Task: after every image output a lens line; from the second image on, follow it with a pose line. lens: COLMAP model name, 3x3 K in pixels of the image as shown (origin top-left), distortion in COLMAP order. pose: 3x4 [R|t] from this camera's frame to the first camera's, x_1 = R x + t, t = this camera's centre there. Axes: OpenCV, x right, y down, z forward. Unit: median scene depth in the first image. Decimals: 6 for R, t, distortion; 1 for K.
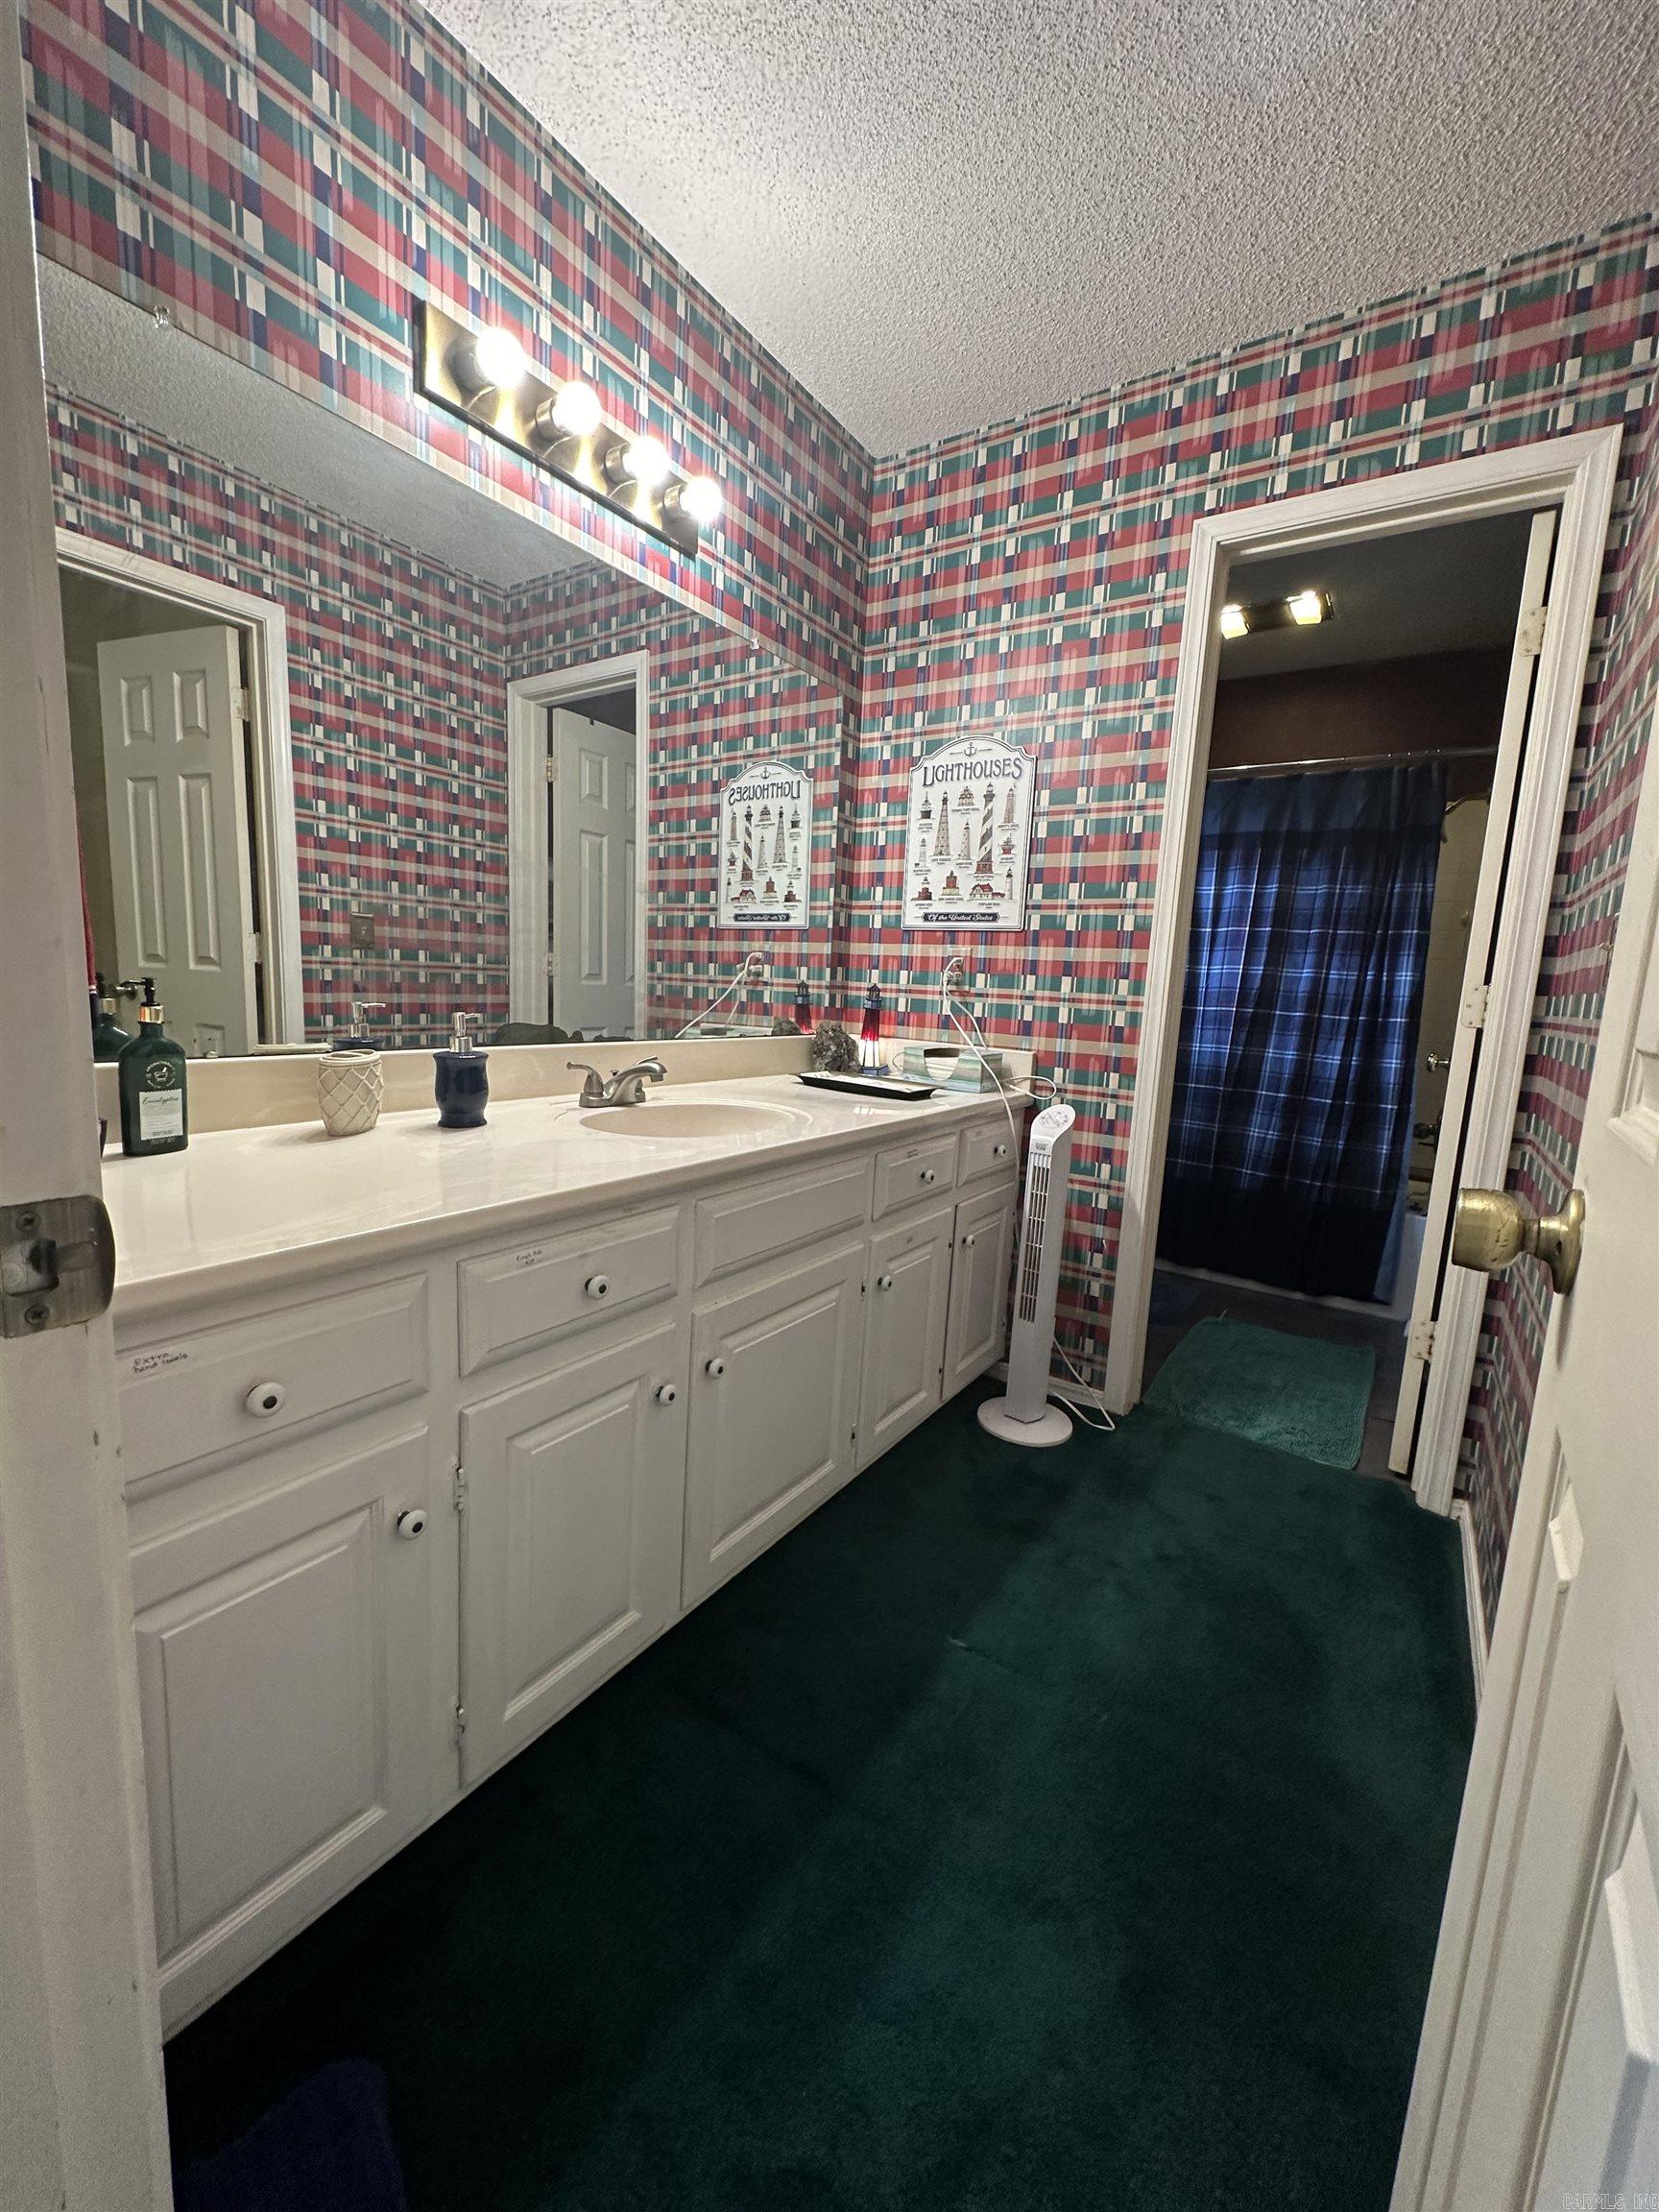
lens RADIAL K [[874.3, 0, 824.6], [0, 874.3, 1104.8], [0, 0, 1]] dist [-0.003555, 0.000100]
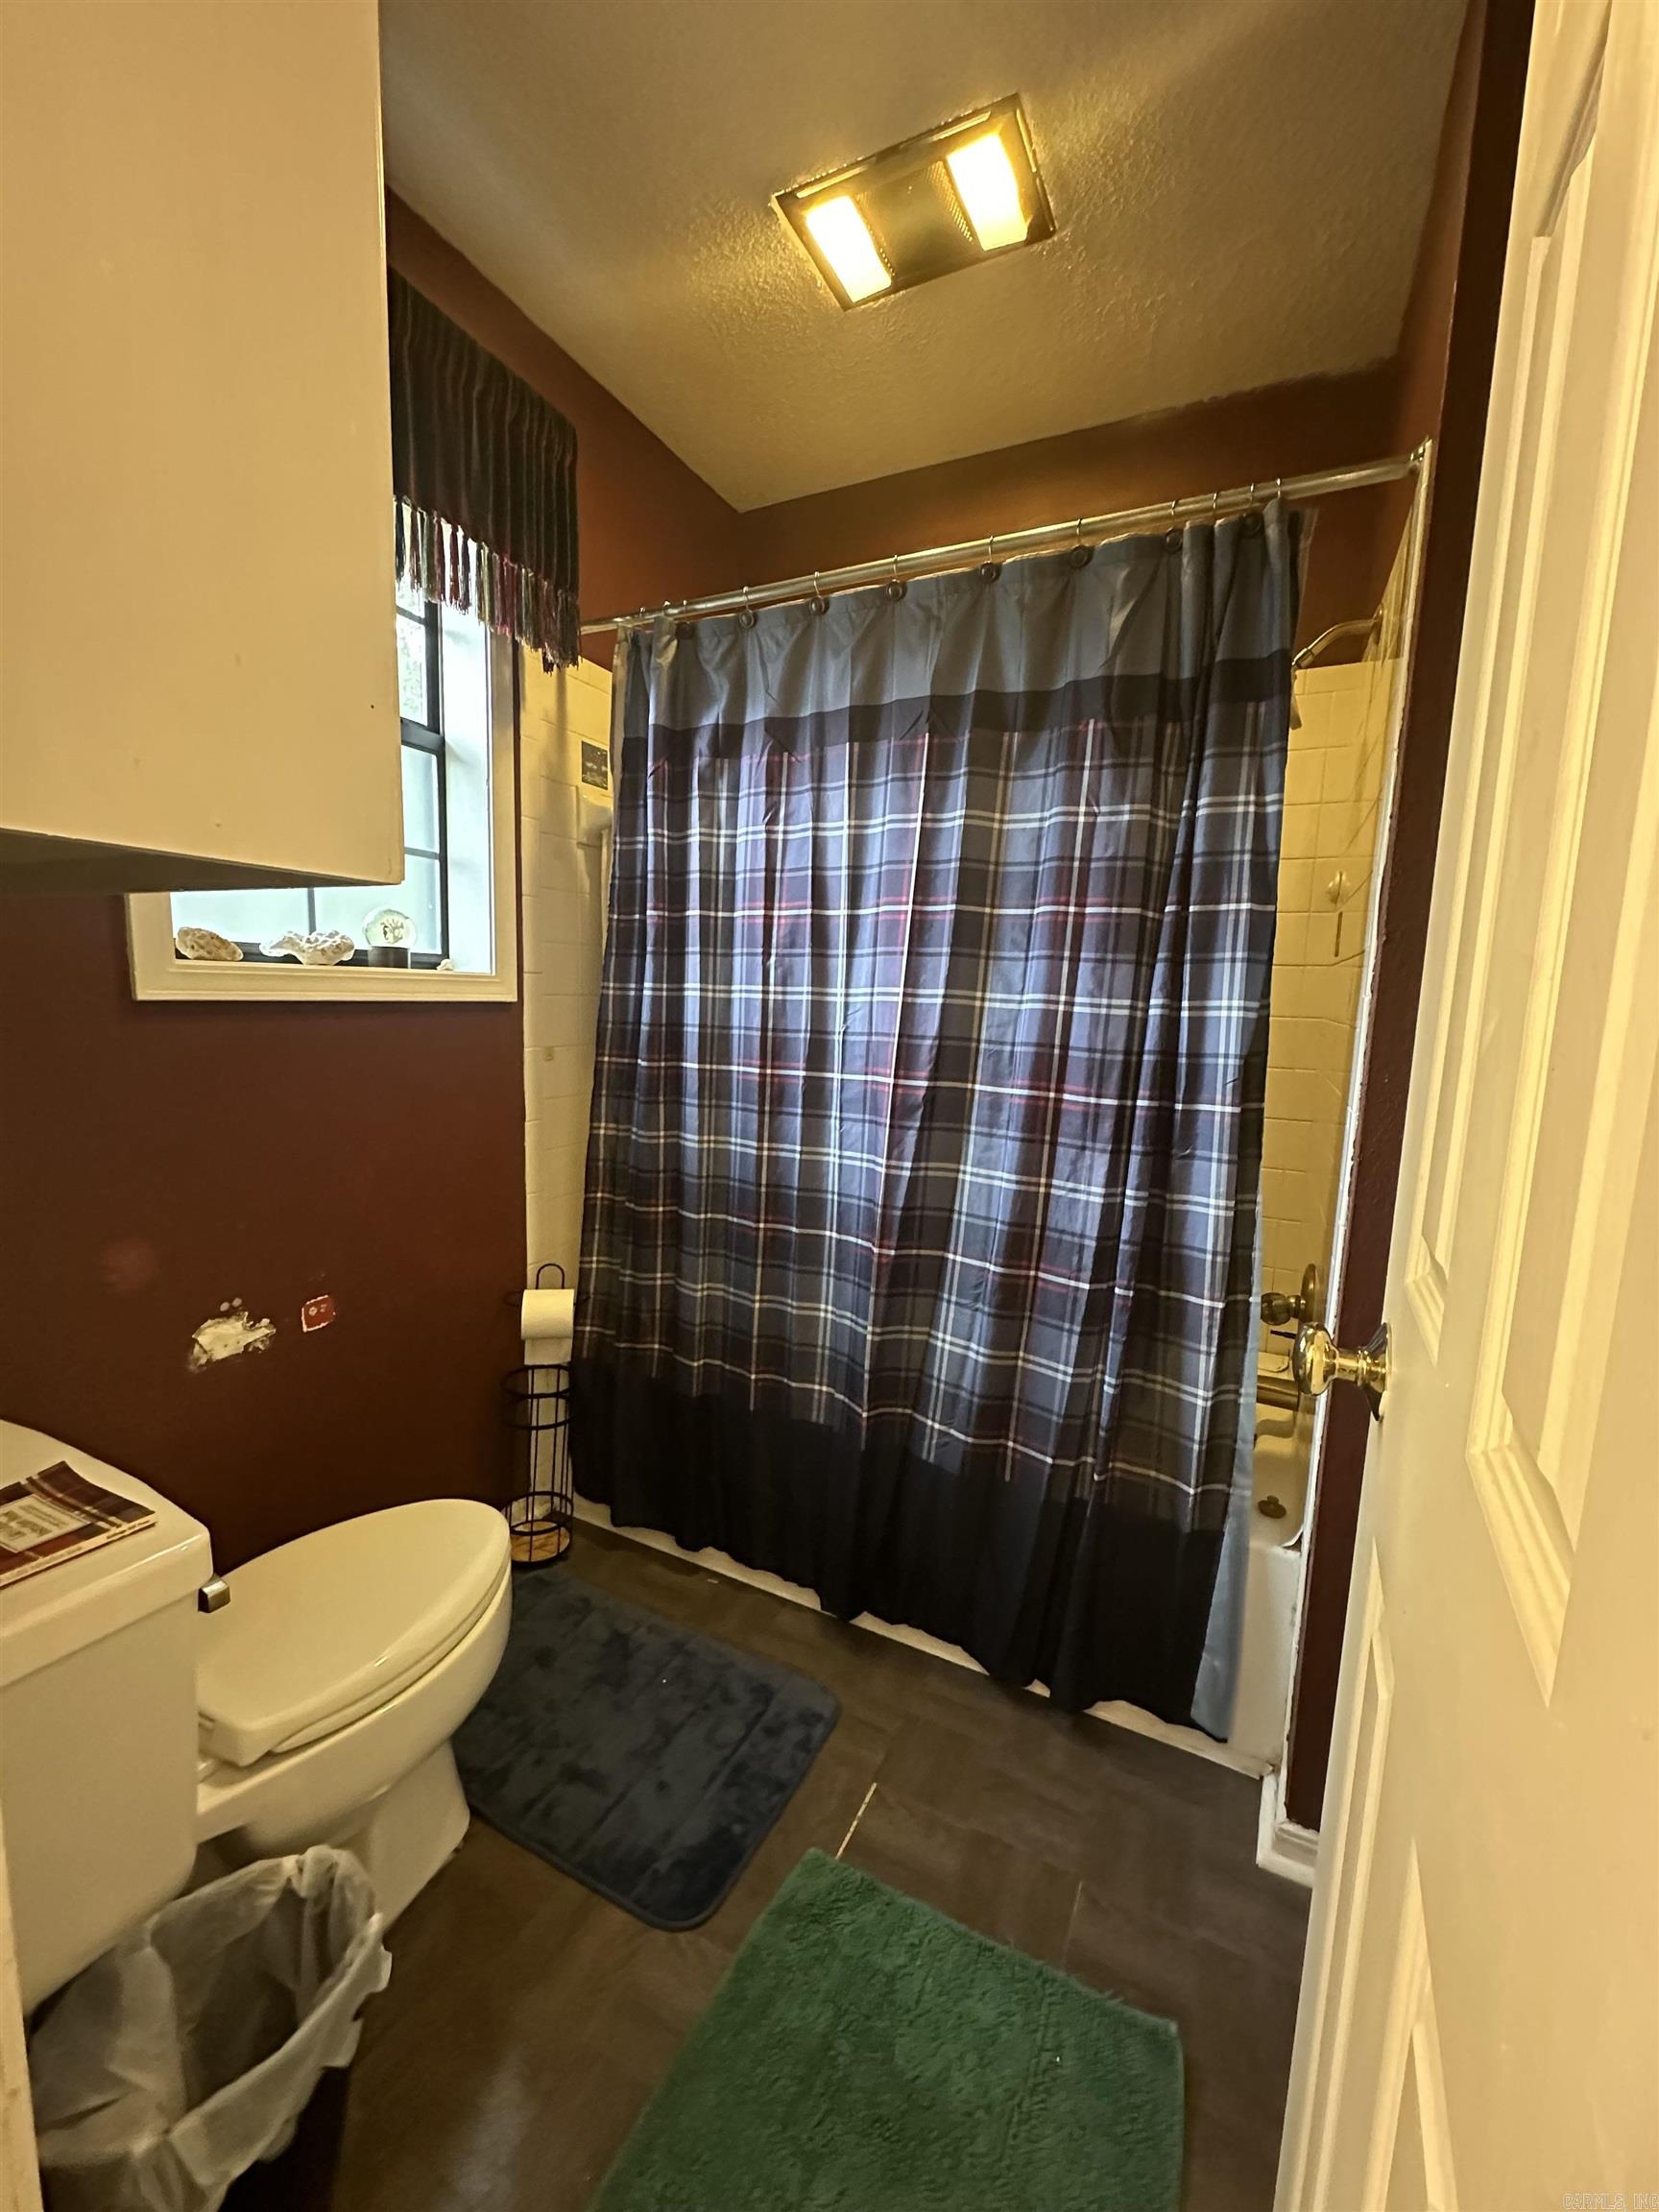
lens RADIAL K [[874.3, 0, 830.3], [0, 874.3, 1107.6], [0, 0, 1]] dist [-0.003555, 0.000100]
pose [[0.990827, -0.036083, 0.130232, 0.392986], [0.036844, 0.999315, -0.003436, -0.099412], [-0.130019, 0.008203, 0.991478, 0.569035]]
